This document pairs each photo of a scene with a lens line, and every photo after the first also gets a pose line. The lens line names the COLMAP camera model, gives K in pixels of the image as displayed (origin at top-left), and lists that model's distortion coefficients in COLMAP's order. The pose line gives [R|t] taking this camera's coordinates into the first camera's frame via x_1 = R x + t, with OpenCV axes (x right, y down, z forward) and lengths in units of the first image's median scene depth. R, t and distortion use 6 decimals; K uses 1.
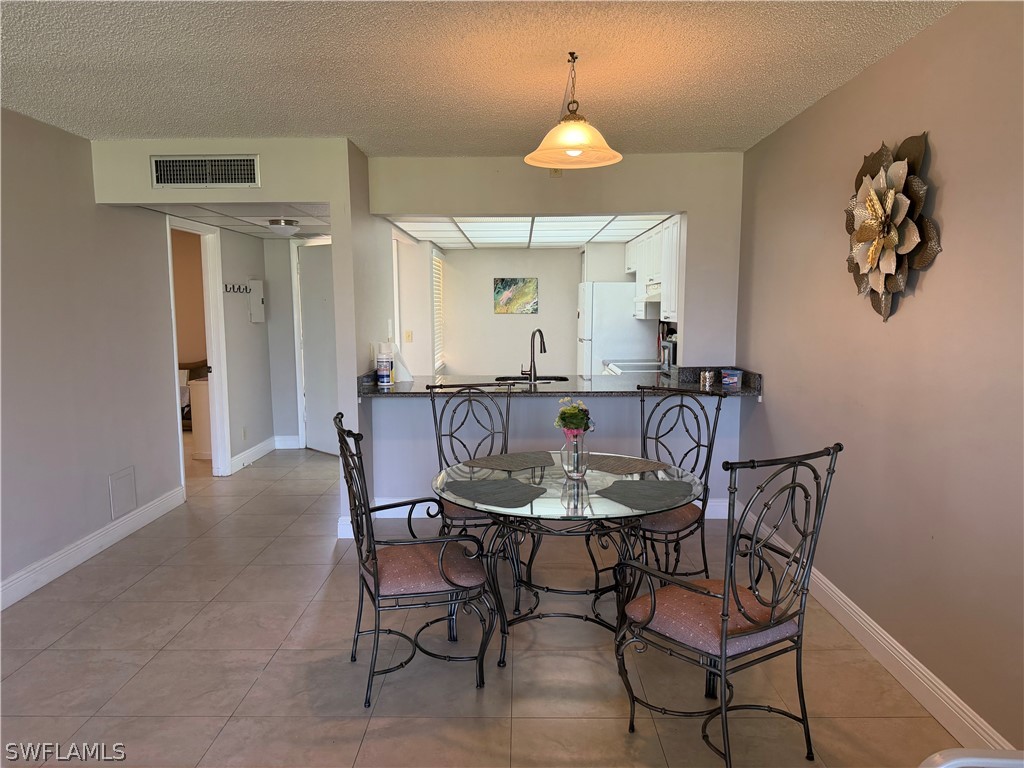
lens RADIAL K [[706.1, 0, 512.0], [0, 706.1, 384.0], [0, 0, 1]] dist [0.114083, -0.187366]
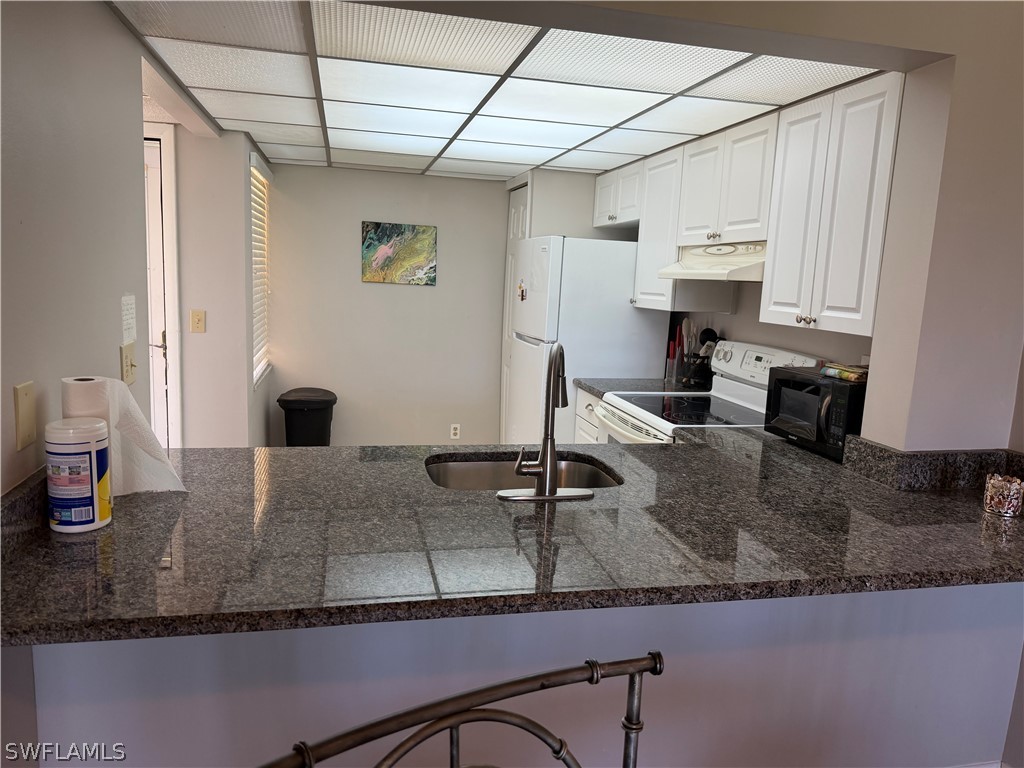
lens RADIAL K [[706.1, 0, 512.0], [0, 706.1, 384.0], [0, 0, 1]] dist [0.114083, -0.187366]
pose [[0.970986, 0.012337, 0.238816, -0.044379], [-0.023765, 0.998703, 0.045033, -0.044785], [-0.237951, -0.049402, 0.970020, 0.393209]]
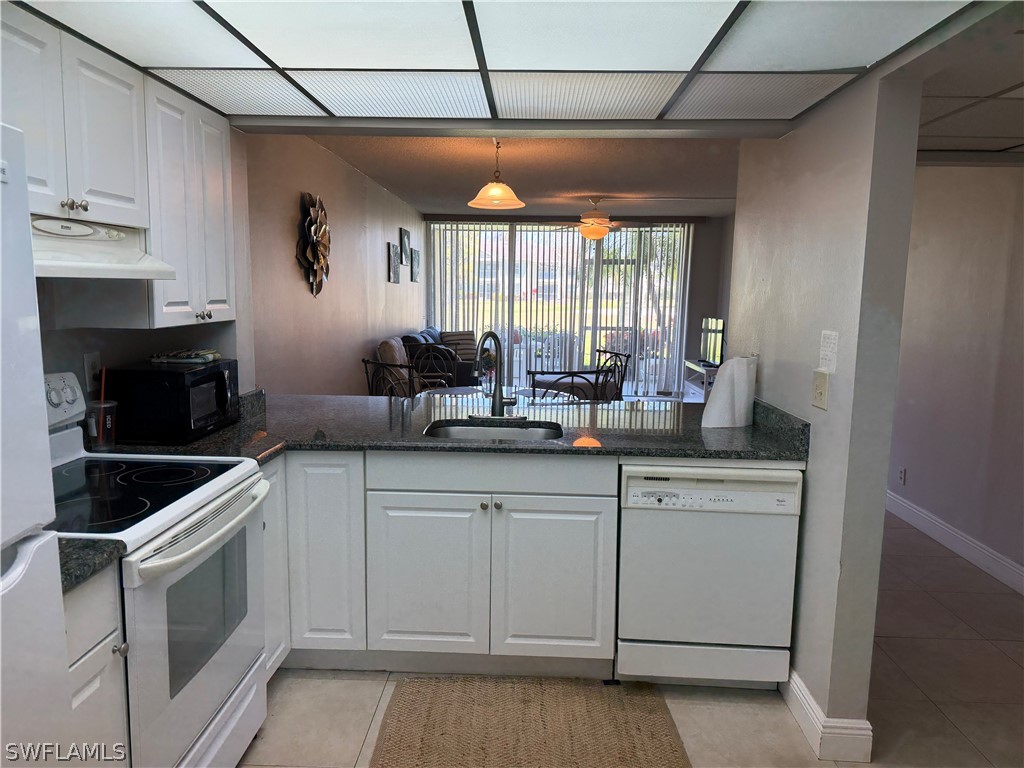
lens RADIAL K [[715.2, 0, 511.1], [0, 715.2, 396.1], [0, 0, 1]] dist [0.072827, -0.094821]
pose [[-0.999701, -0.010710, 0.021968, -0.002016], [-0.004712, 0.966462, 0.256767, -0.102838], [-0.023981, 0.256587, -0.966224, 0.911550]]
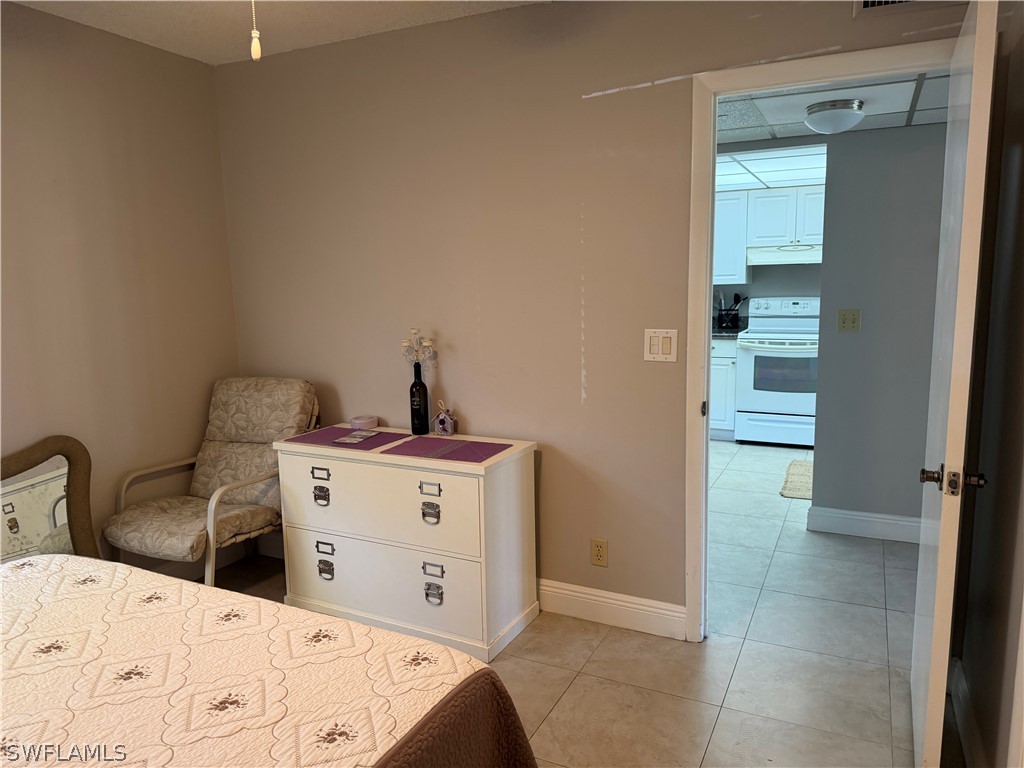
lens RADIAL K [[706.1, 0, 512.0], [0, 706.1, 384.0], [0, 0, 1]] dist [0.114083, -0.187366]
pose [[0.433405, -0.131193, 0.891599, -0.585730], [0.117195, 0.989151, 0.088578, -0.060772], [-0.893546, 0.066101, 0.444078, 0.650987]]
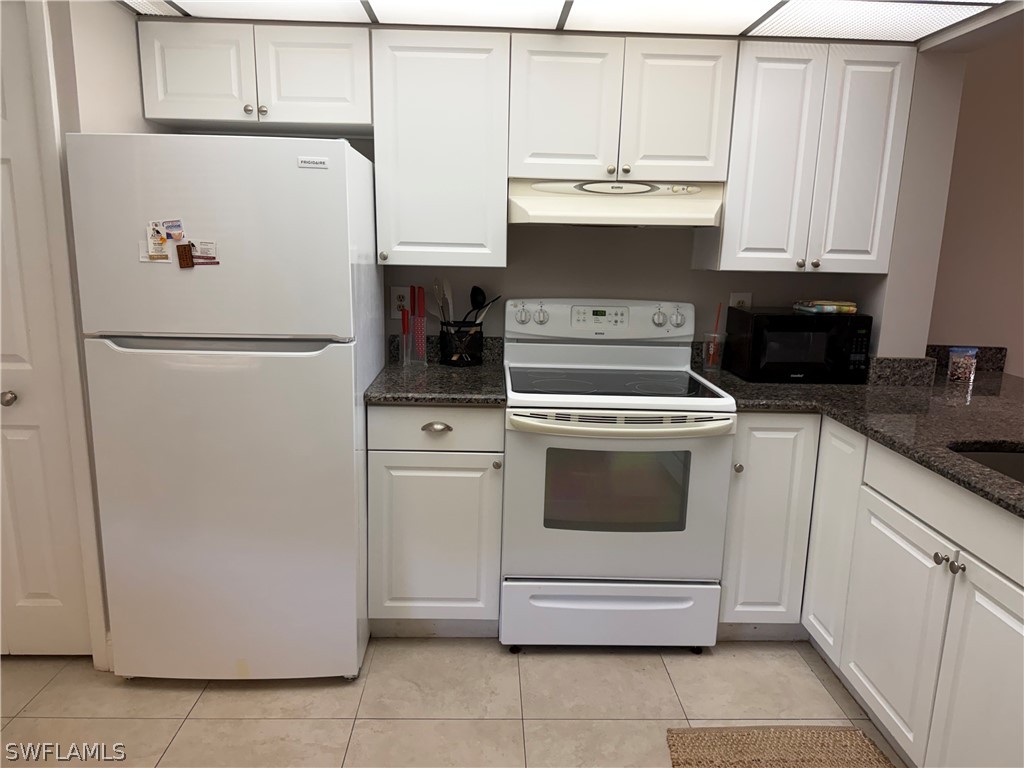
lens RADIAL K [[715.2, 0, 511.1], [0, 715.2, 396.1], [0, 0, 1]] dist [0.072827, -0.094821]
pose [[-0.036555, -0.202397, 0.978621, -0.161735], [0.085765, 0.975027, 0.204858, -0.077213], [-0.995645, 0.091420, -0.018283, 0.756759]]
